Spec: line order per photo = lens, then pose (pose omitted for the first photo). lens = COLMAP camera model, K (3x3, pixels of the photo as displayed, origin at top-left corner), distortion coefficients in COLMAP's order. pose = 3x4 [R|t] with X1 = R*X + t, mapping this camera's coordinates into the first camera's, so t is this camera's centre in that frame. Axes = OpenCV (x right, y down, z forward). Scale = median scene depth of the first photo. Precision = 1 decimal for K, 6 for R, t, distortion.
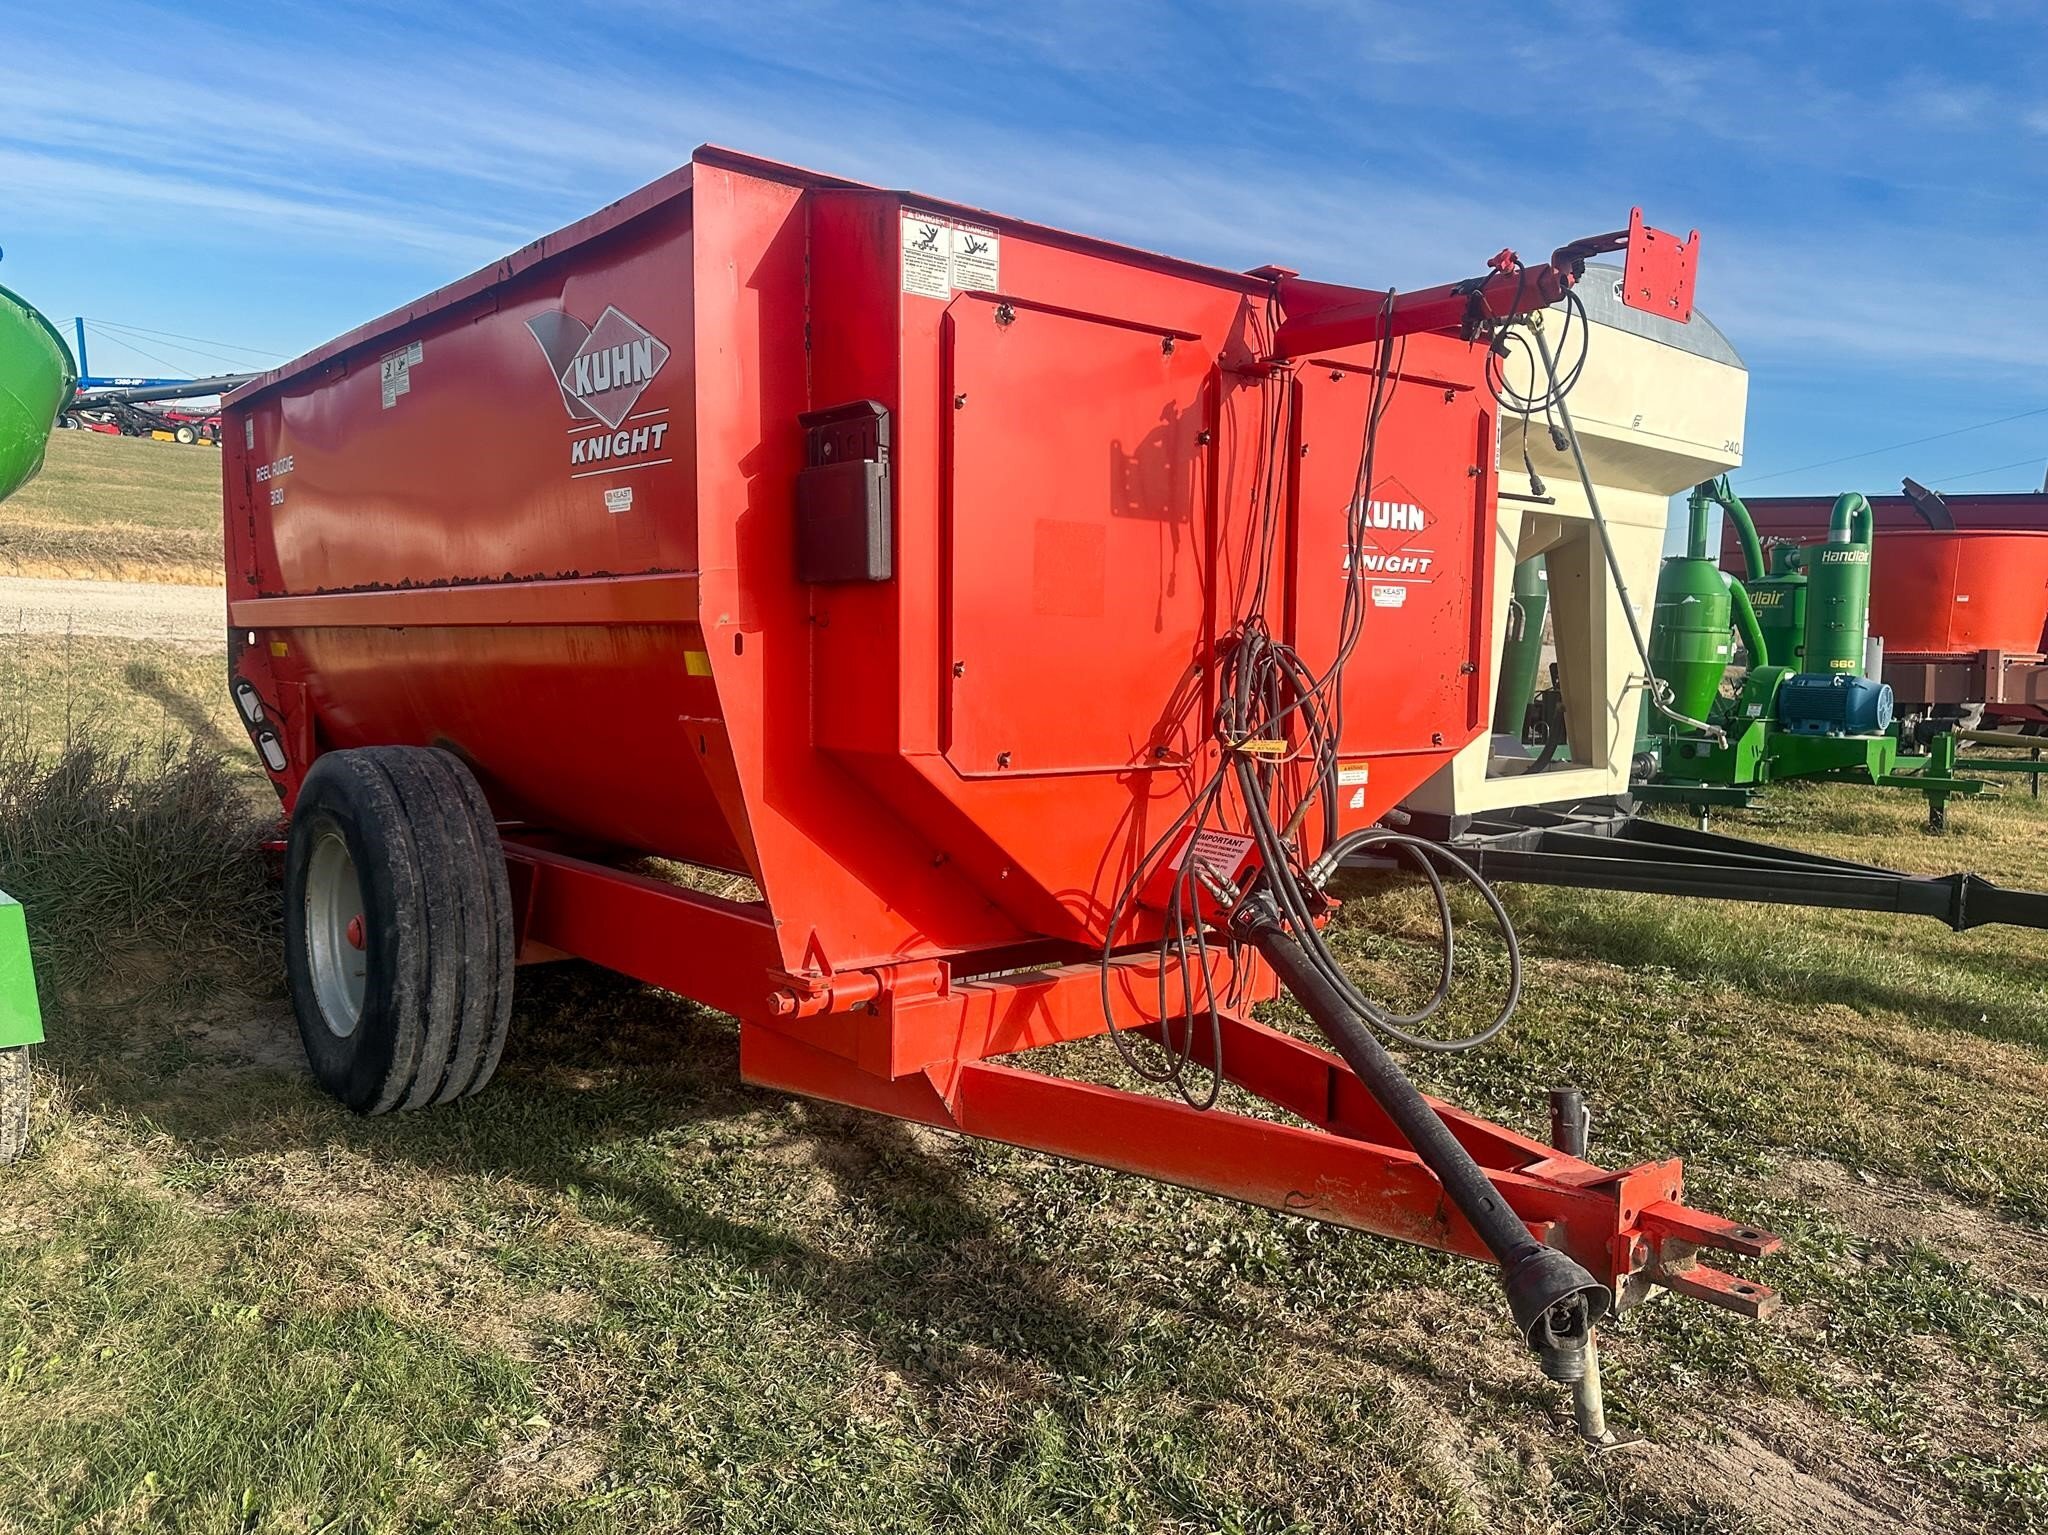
lens RADIAL K [[1543.8, 0, 1037.3], [0, 1543.8, 769.2], [0, 0, 1]] dist [0.048427, -0.063007]
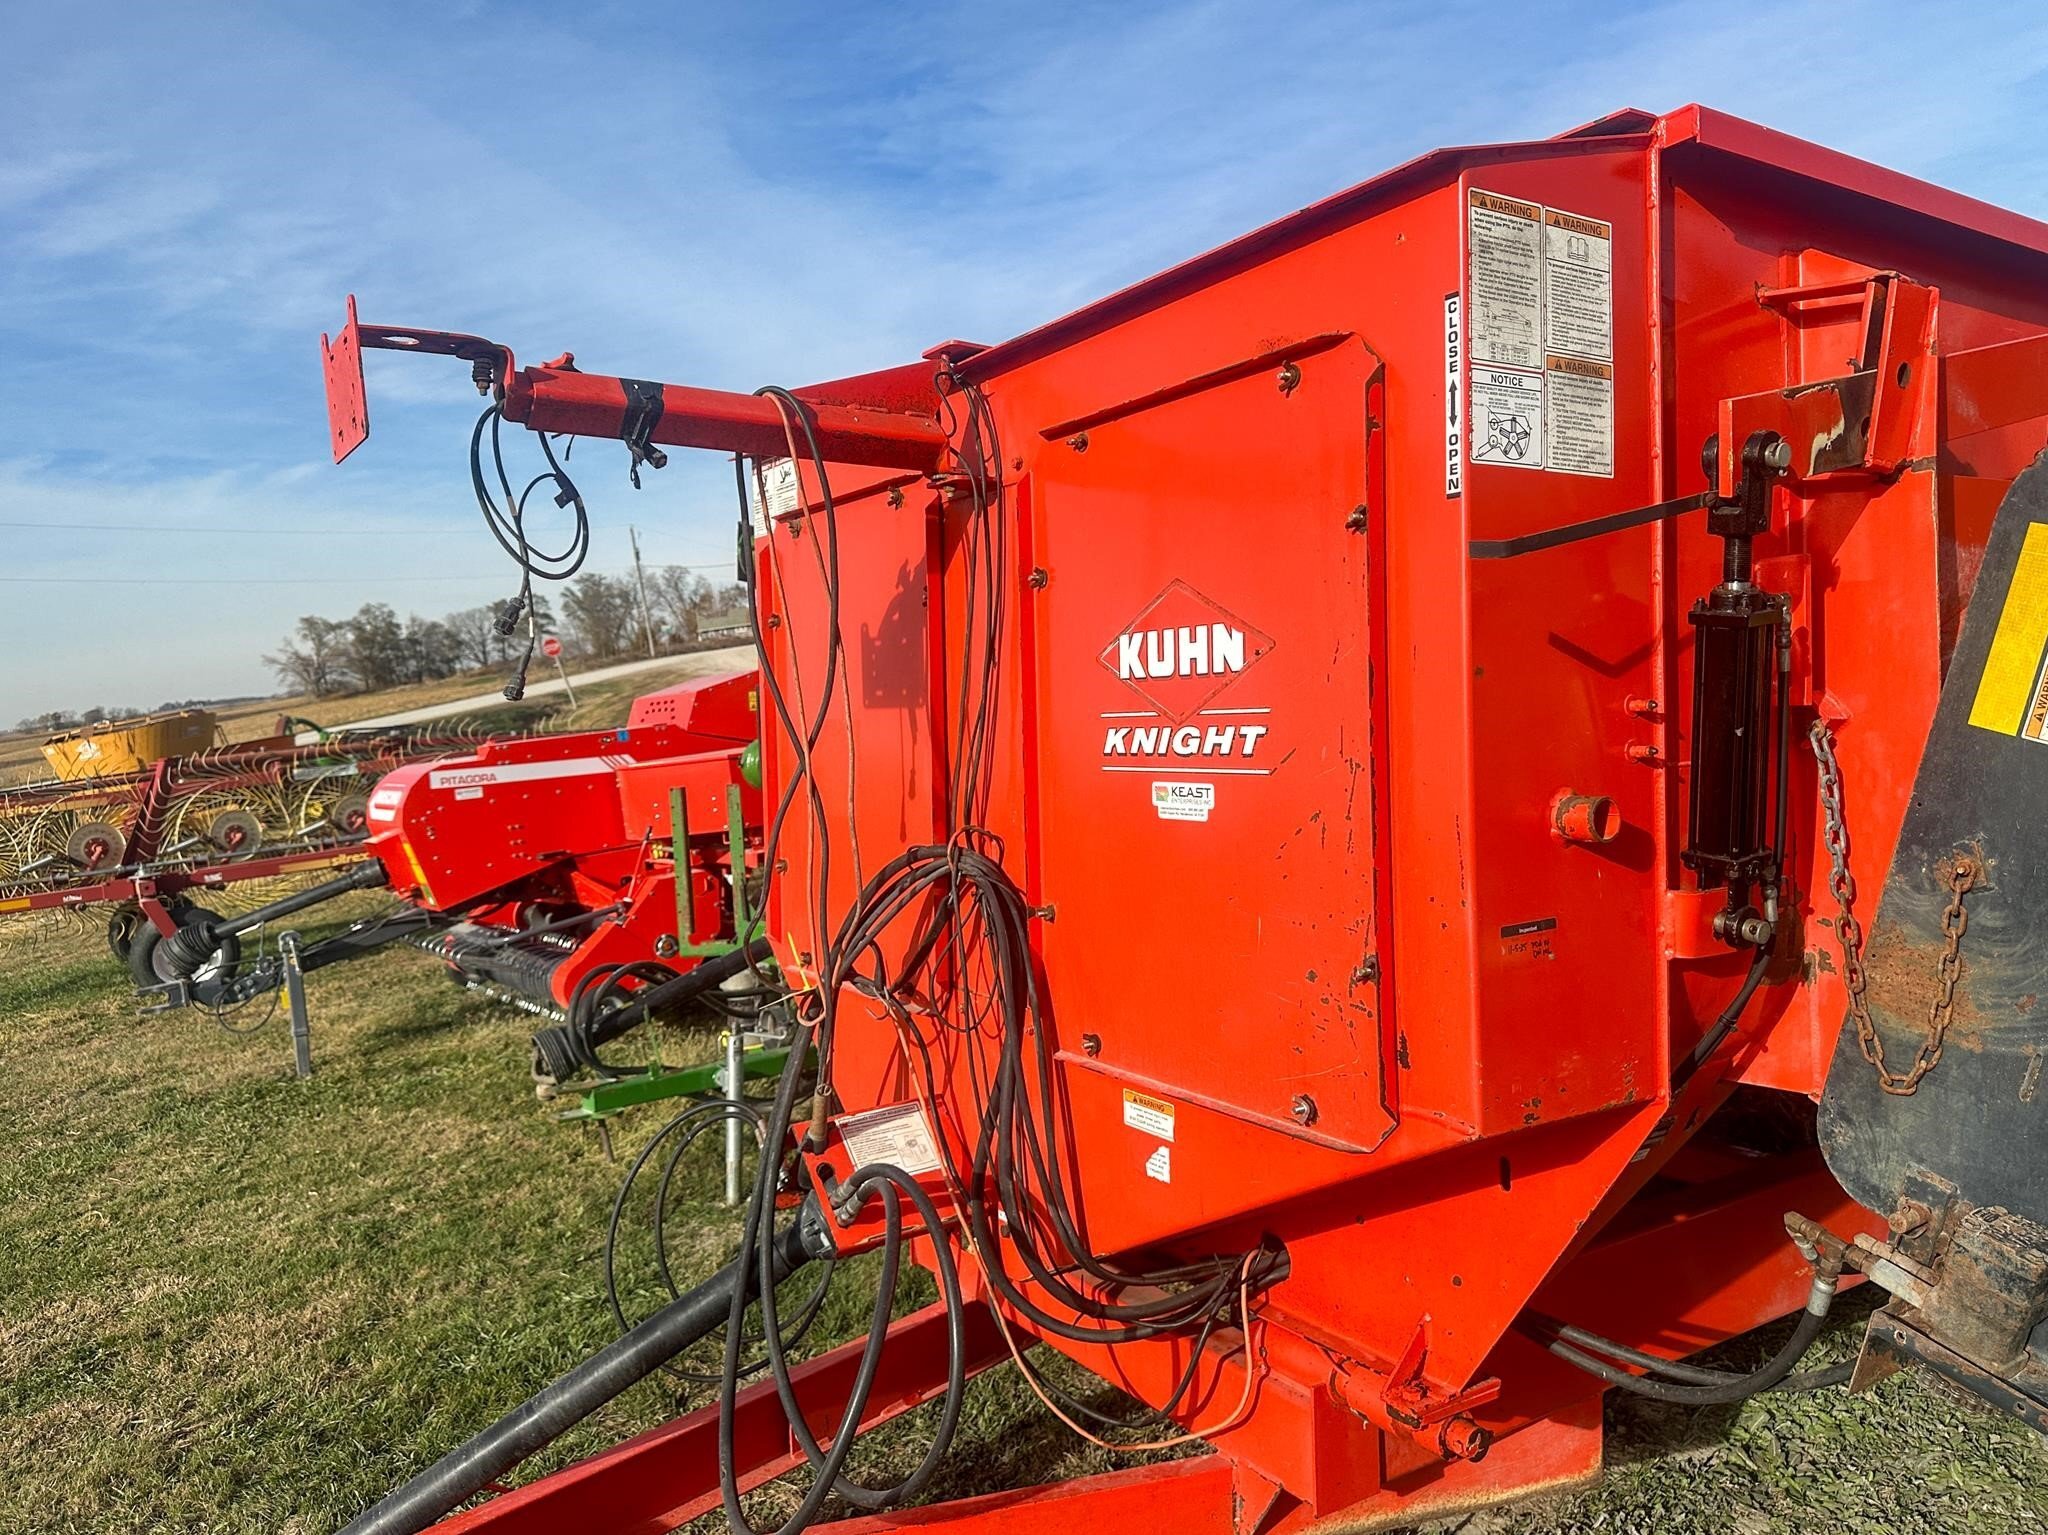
lens RADIAL K [[1481.5, 0, 1034.9], [0, 1481.5, 762.7], [0, 0, 1]] dist [0.144154, -0.221424]
pose [[-0.115462, 0.019364, -0.993123, 0.752920], [-0.056264, 0.998077, 0.026002, -0.137648], [0.991717, 0.058880, -0.114151, 1.023589]]
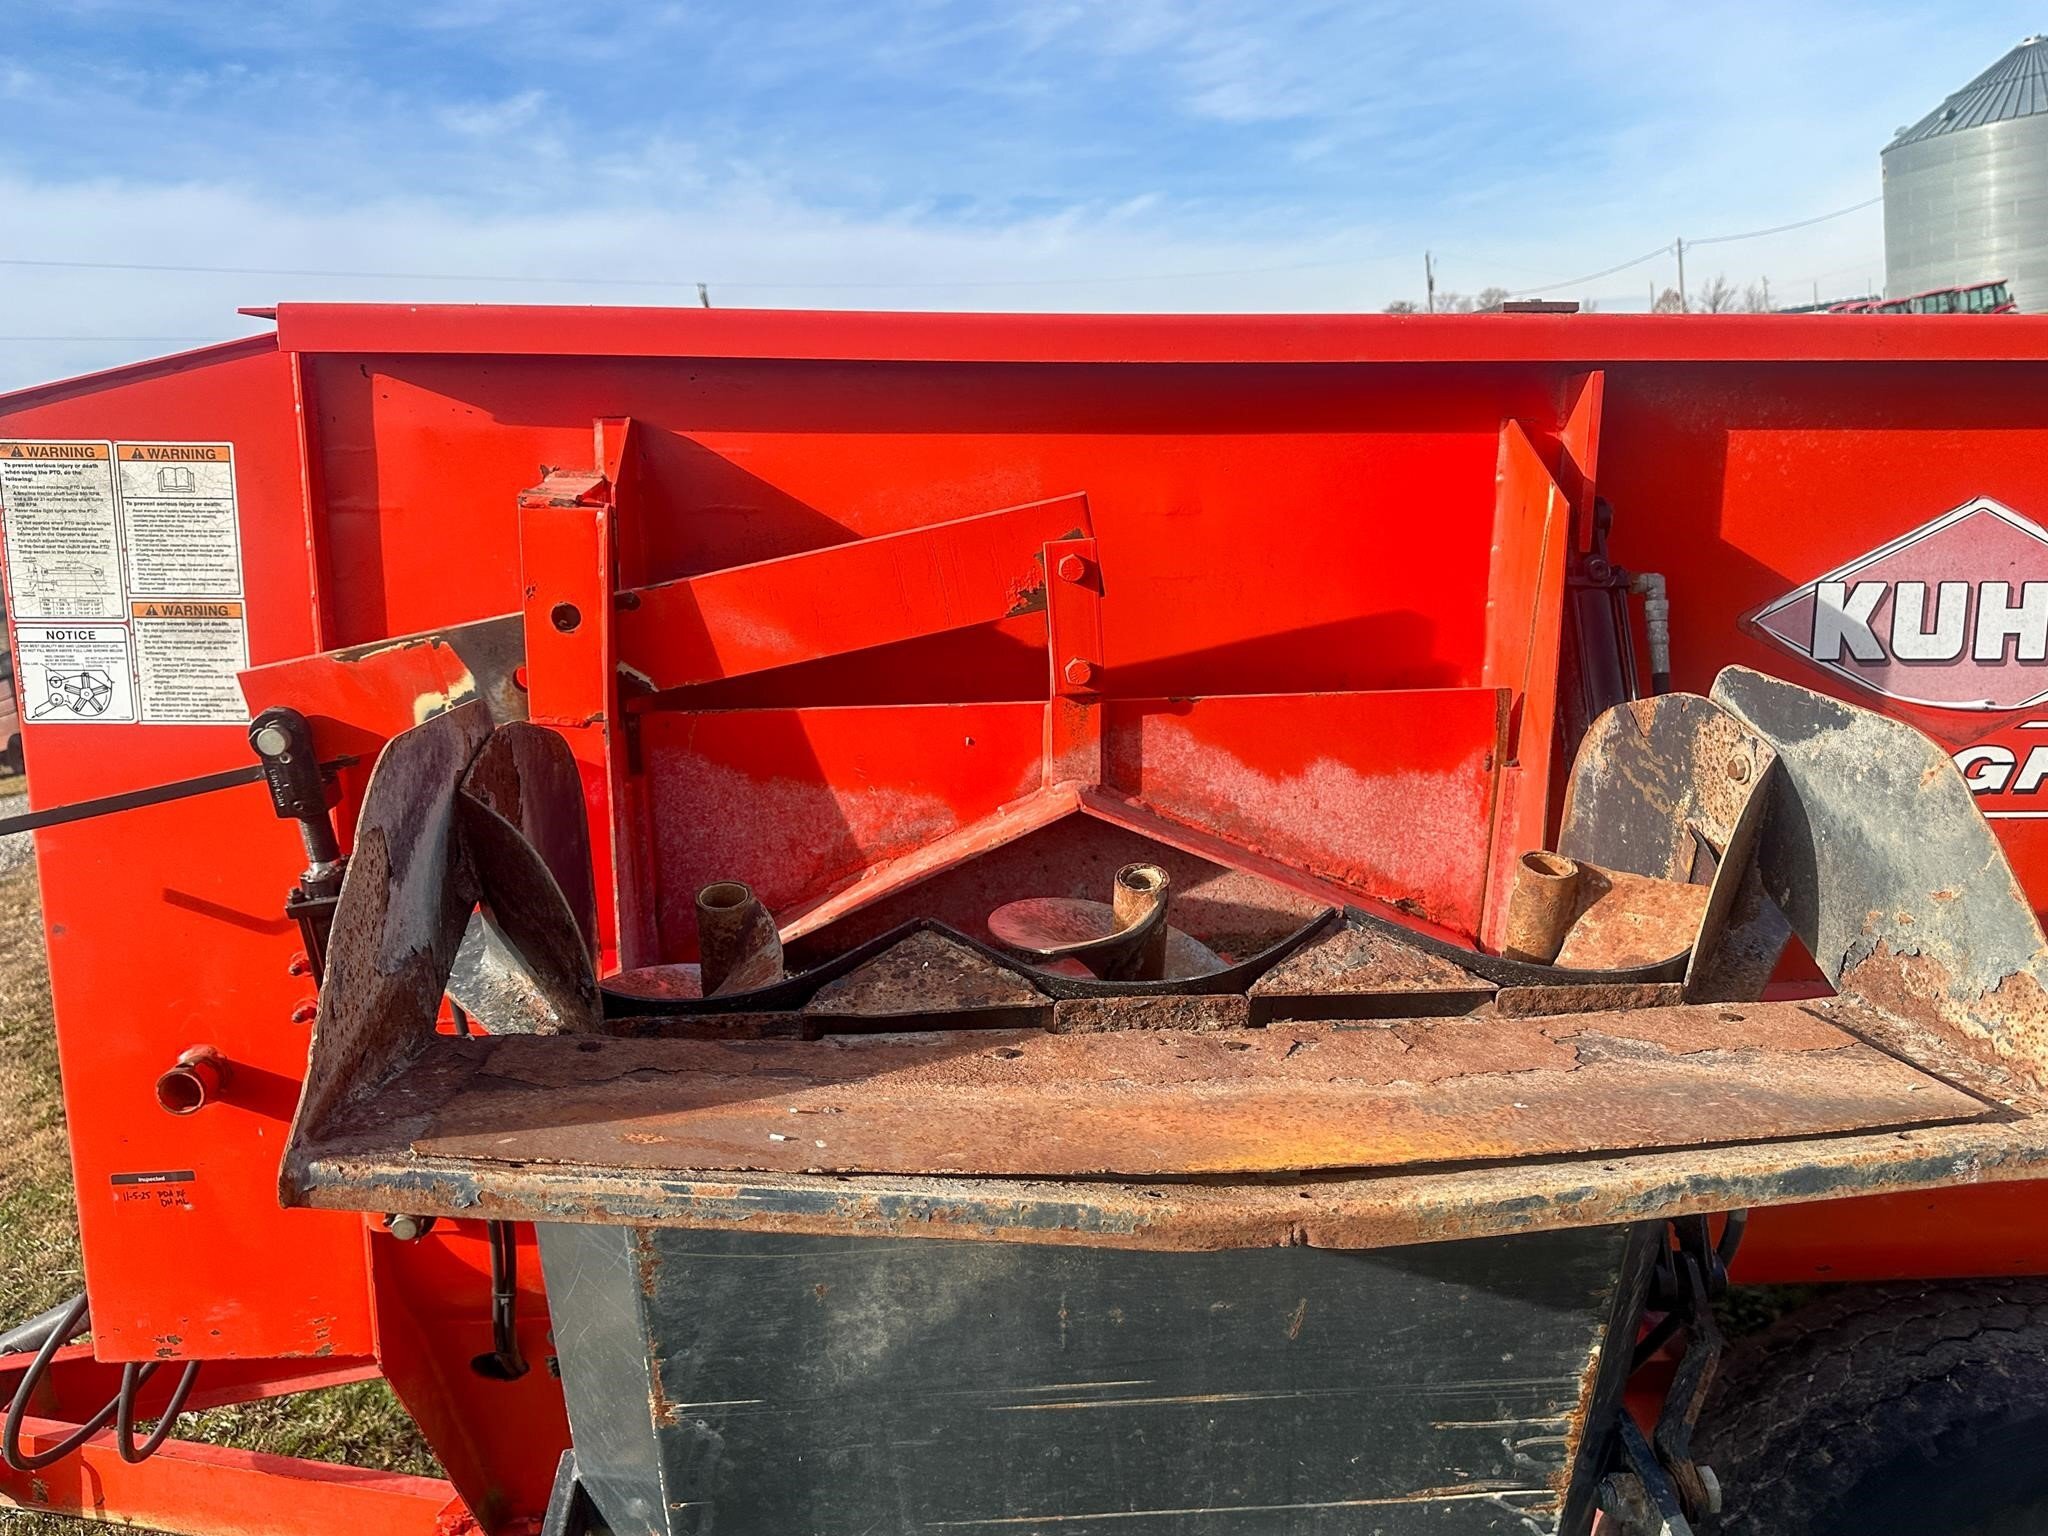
lens RADIAL K [[1543.8, 0, 1037.3], [0, 1543.8, 769.7], [0, 0, 1]] dist [0.048427, -0.063007]
pose [[-0.592550, 0.134069, -0.794299, 0.497835], [-0.073256, 0.972998, 0.218881, -0.315825], [0.802196, 0.187886, -0.566728, 1.548825]]
